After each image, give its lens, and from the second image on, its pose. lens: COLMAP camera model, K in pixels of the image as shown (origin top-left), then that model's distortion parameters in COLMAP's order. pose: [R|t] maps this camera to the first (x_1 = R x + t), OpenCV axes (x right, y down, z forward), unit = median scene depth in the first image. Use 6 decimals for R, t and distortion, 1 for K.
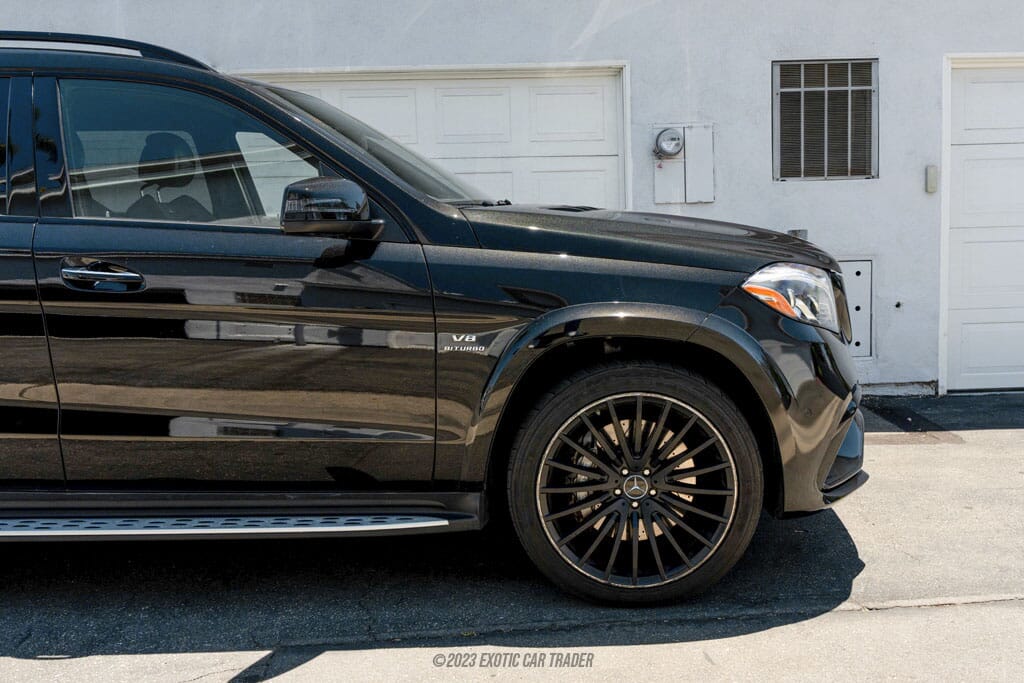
lens RADIAL K [[813.1, 0, 517.3], [0, 813.1, 334.4], [0, 0, 1]] dist [0.003055, -0.002005]
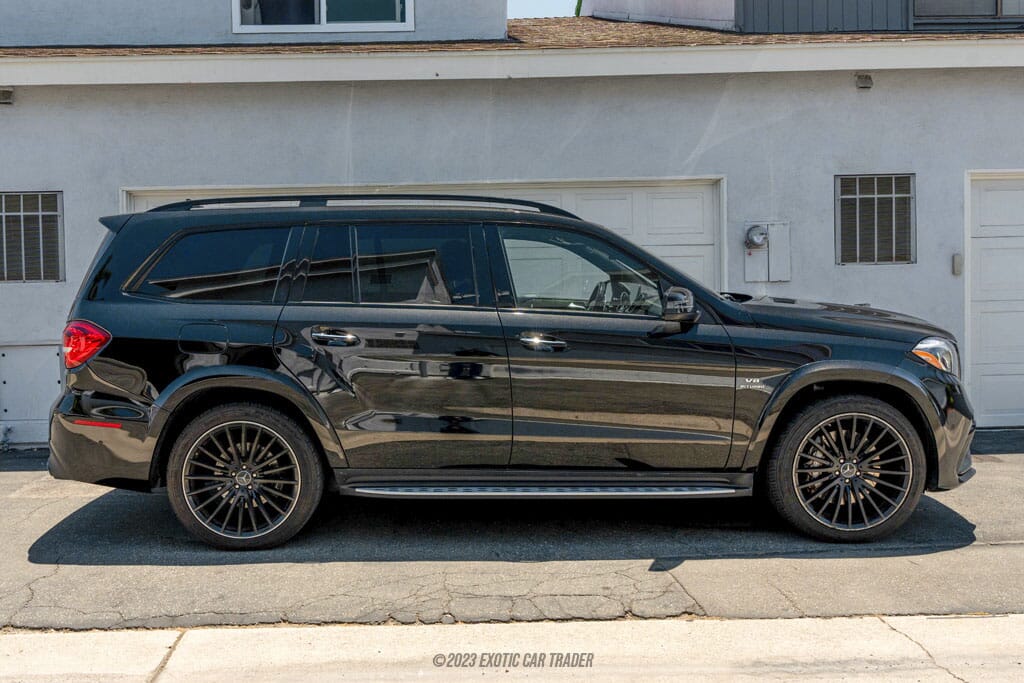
lens RADIAL K [[742.6, 0, 511.4], [0, 742.6, 347.6], [0, 0, 1]] dist [-0.008471, 0.011783]
pose [[0.999836, 0.005863, -0.017125, -0.508250], [-0.006676, 0.998835, -0.047783, 0.012484], [0.016825, 0.047890, 0.998711, -0.533598]]
